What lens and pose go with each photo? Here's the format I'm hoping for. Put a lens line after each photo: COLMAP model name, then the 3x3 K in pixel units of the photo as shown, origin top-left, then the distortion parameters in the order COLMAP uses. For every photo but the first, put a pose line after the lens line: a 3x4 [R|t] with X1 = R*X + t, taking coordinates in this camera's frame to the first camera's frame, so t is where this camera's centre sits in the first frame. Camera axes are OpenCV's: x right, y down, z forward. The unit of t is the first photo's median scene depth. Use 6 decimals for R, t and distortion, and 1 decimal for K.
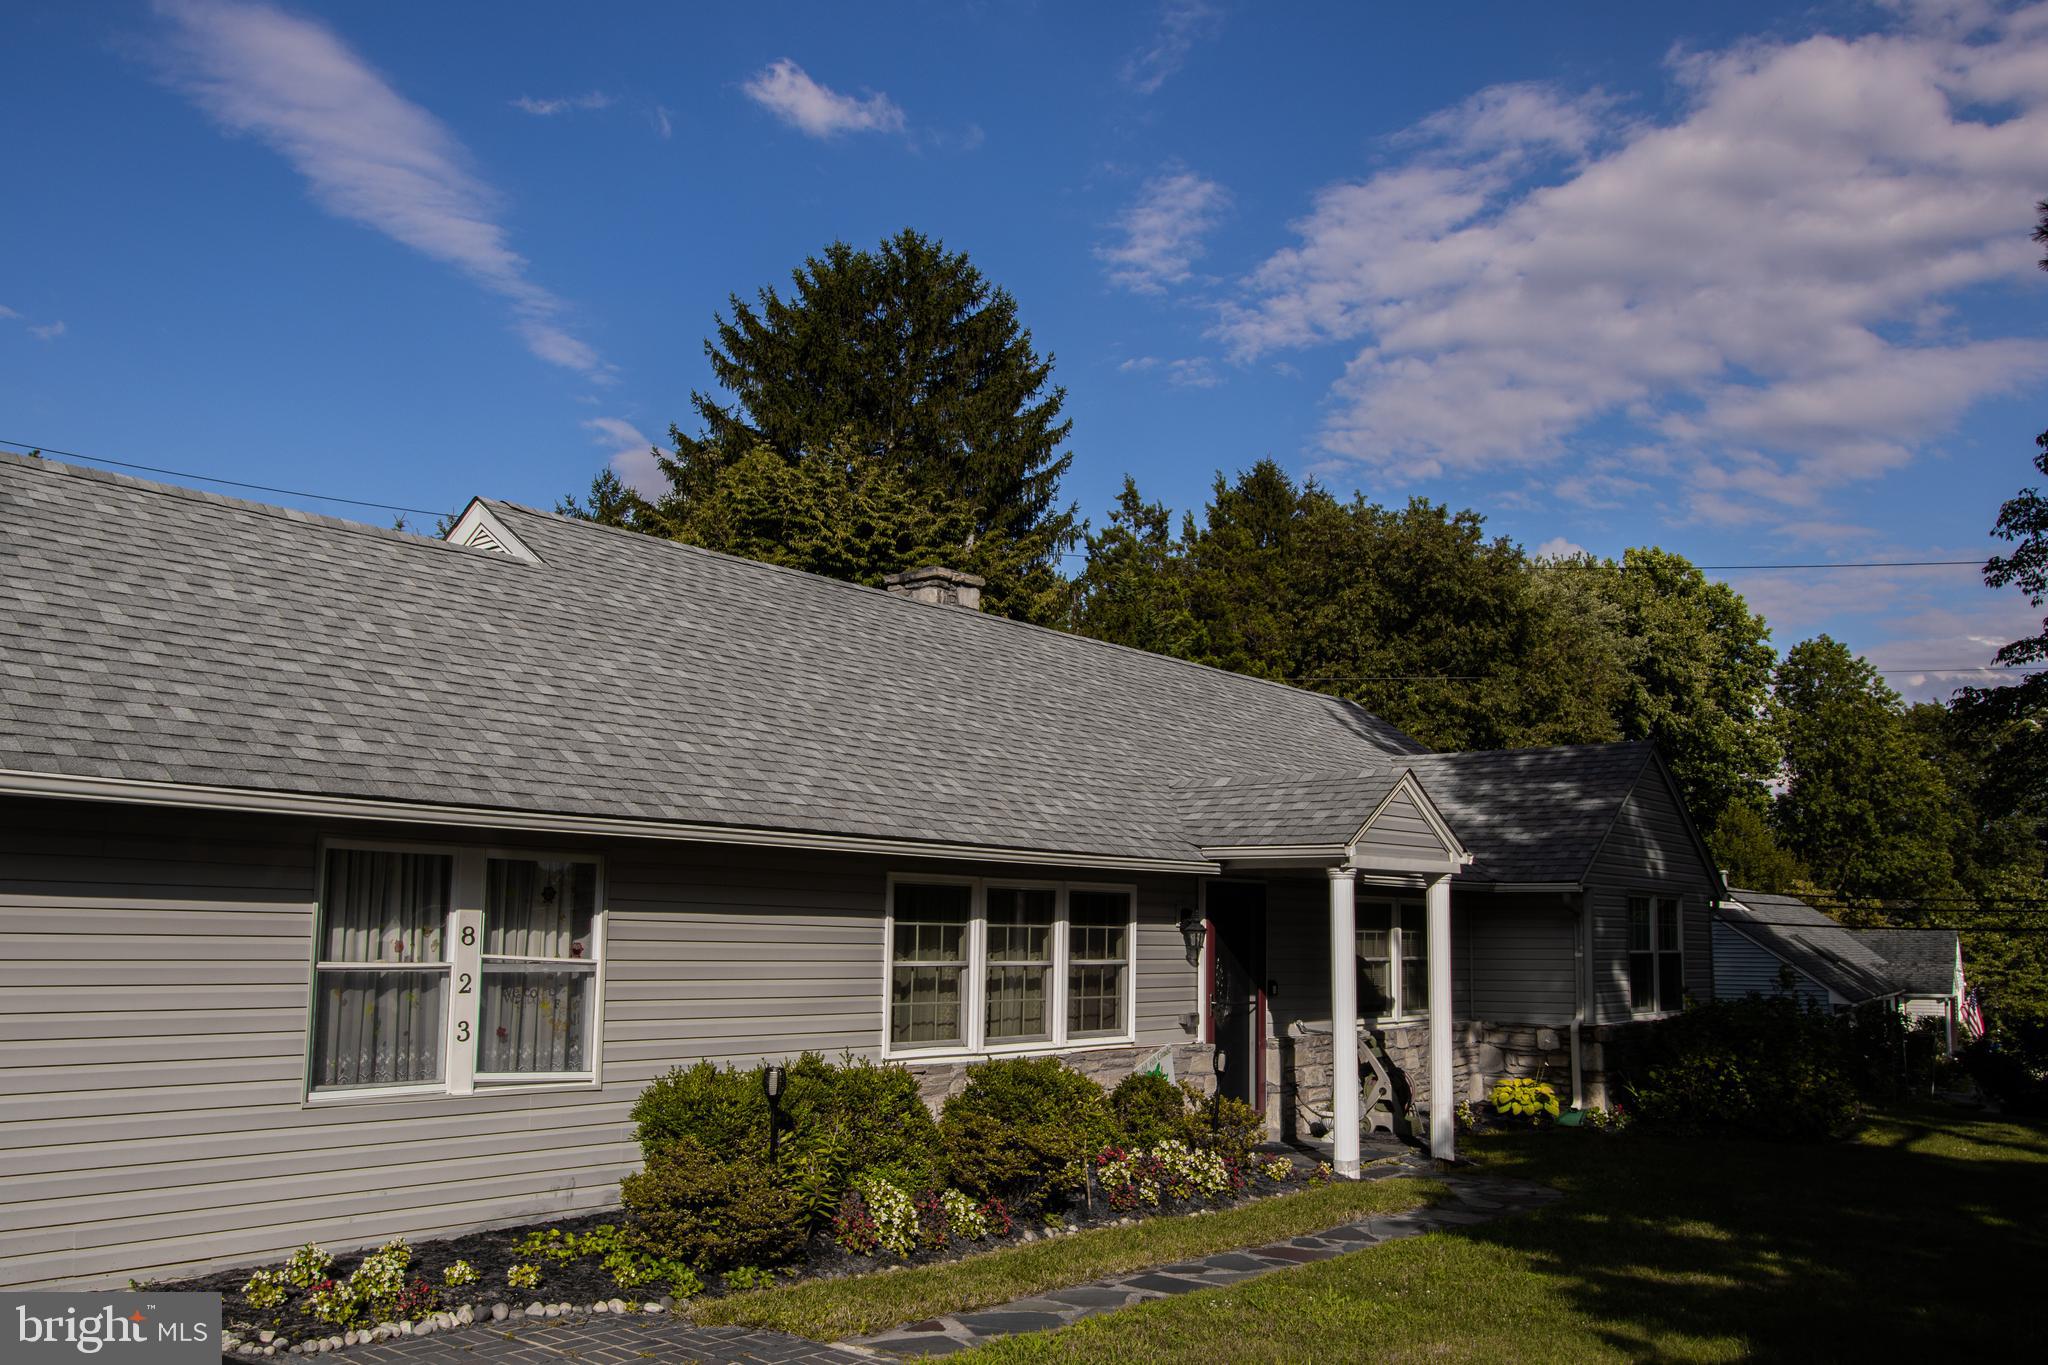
lens RADIAL K [[1666.5, 0, 1024.0], [0, 1666.5, 682.5], [0, 0, 1]] dist [-0.066433, 0.014570]
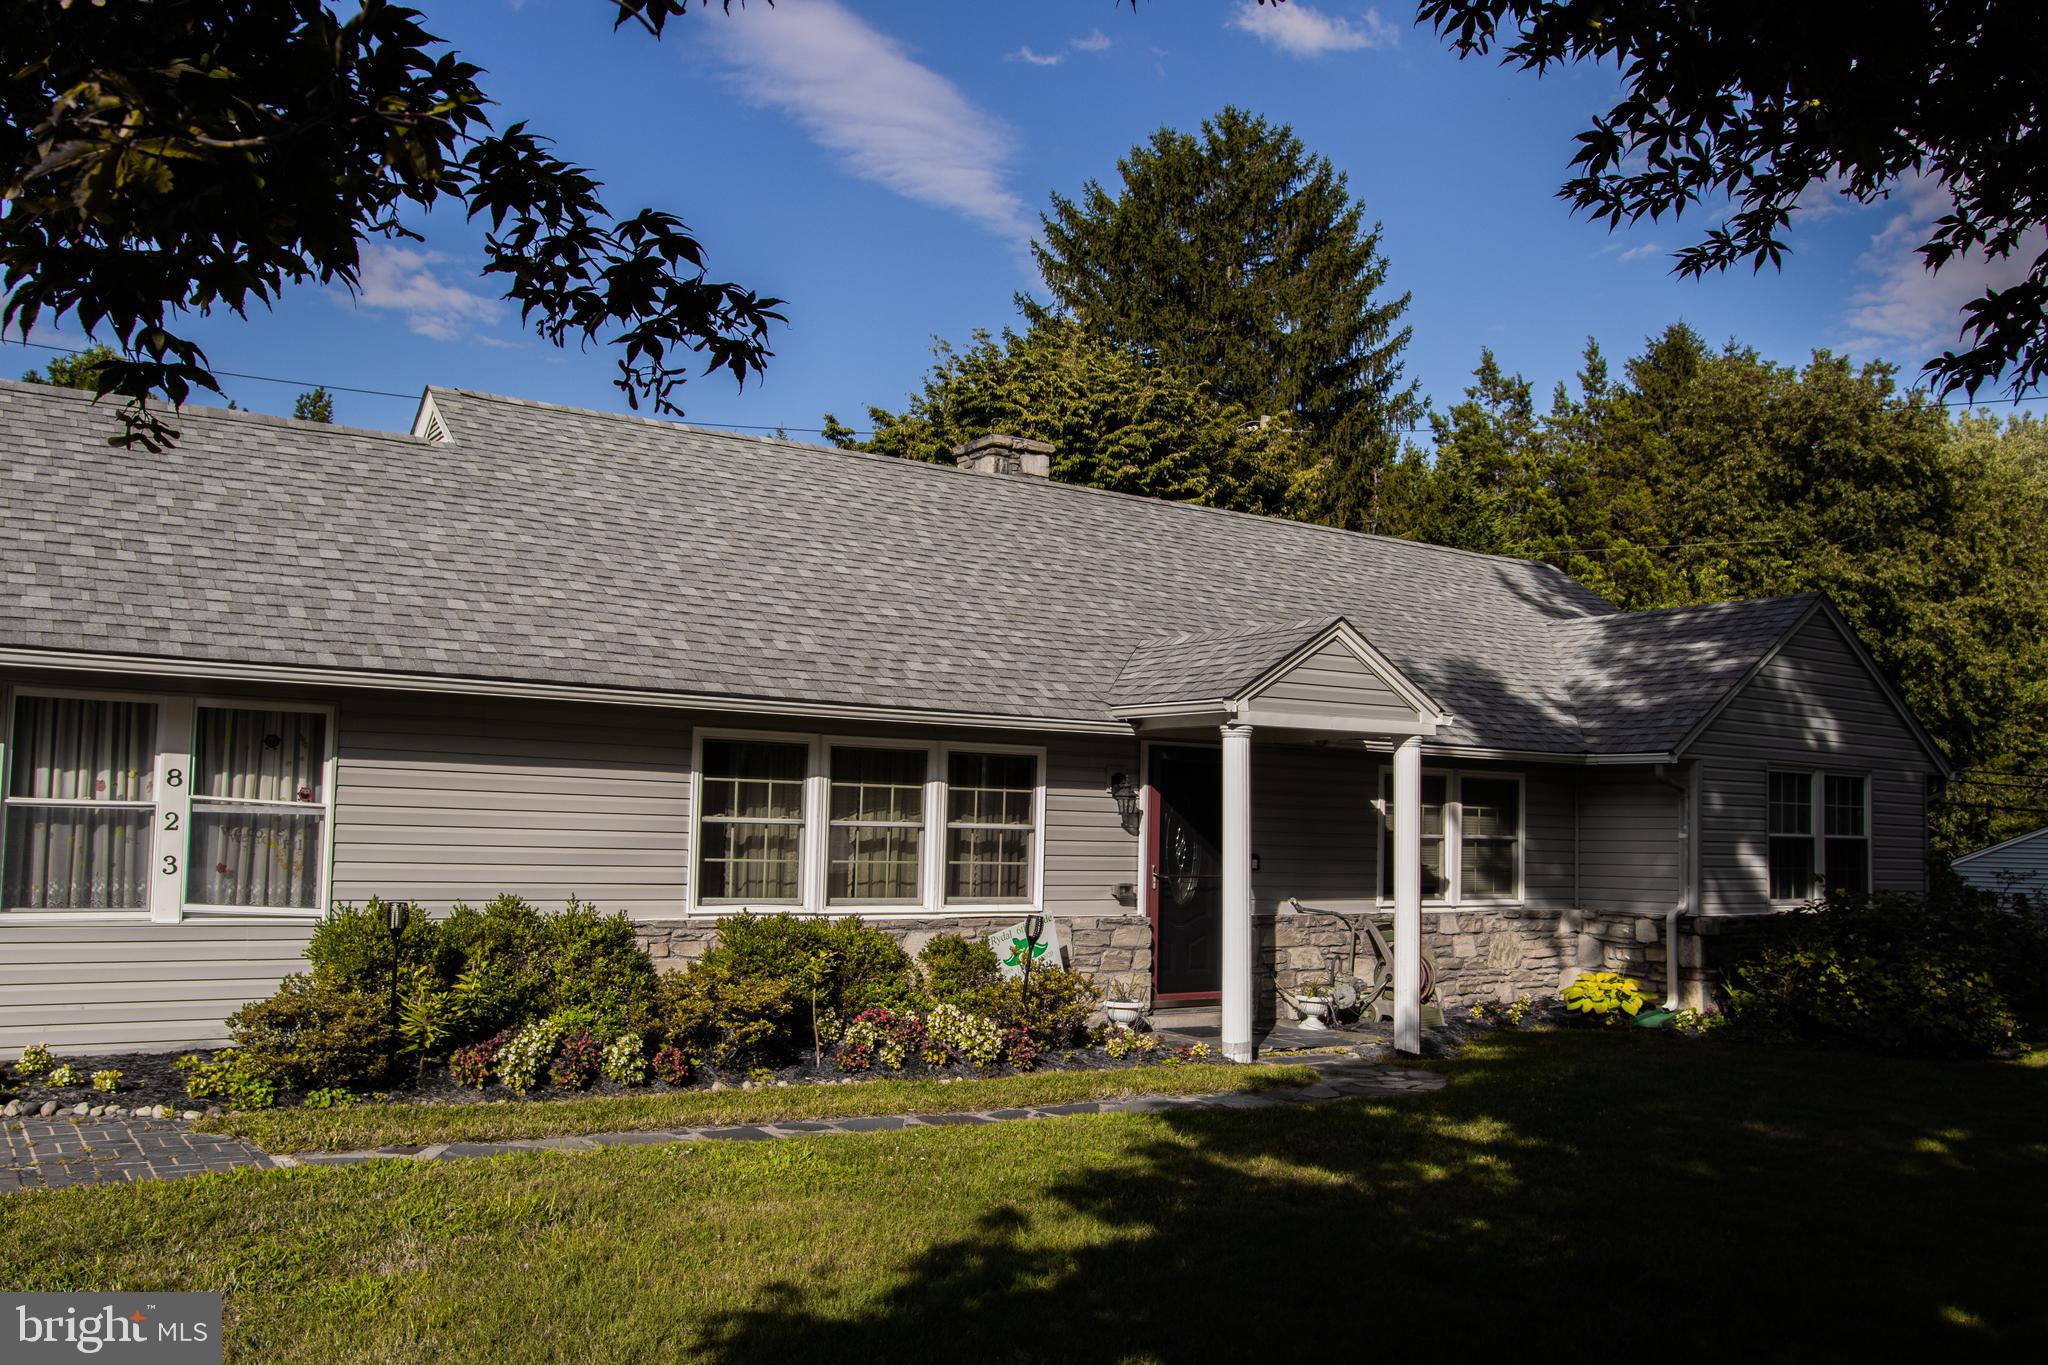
lens RADIAL K [[1666.5, 0, 1024.0], [0, 1666.5, 682.5], [0, 0, 1]] dist [-0.066433, 0.014570]
pose [[0.957279, -0.018462, -0.288577, 0.251727], [0.034236, 0.998177, 0.049711, 0.028498], [0.287133, -0.057467, 0.956165, 0.069688]]
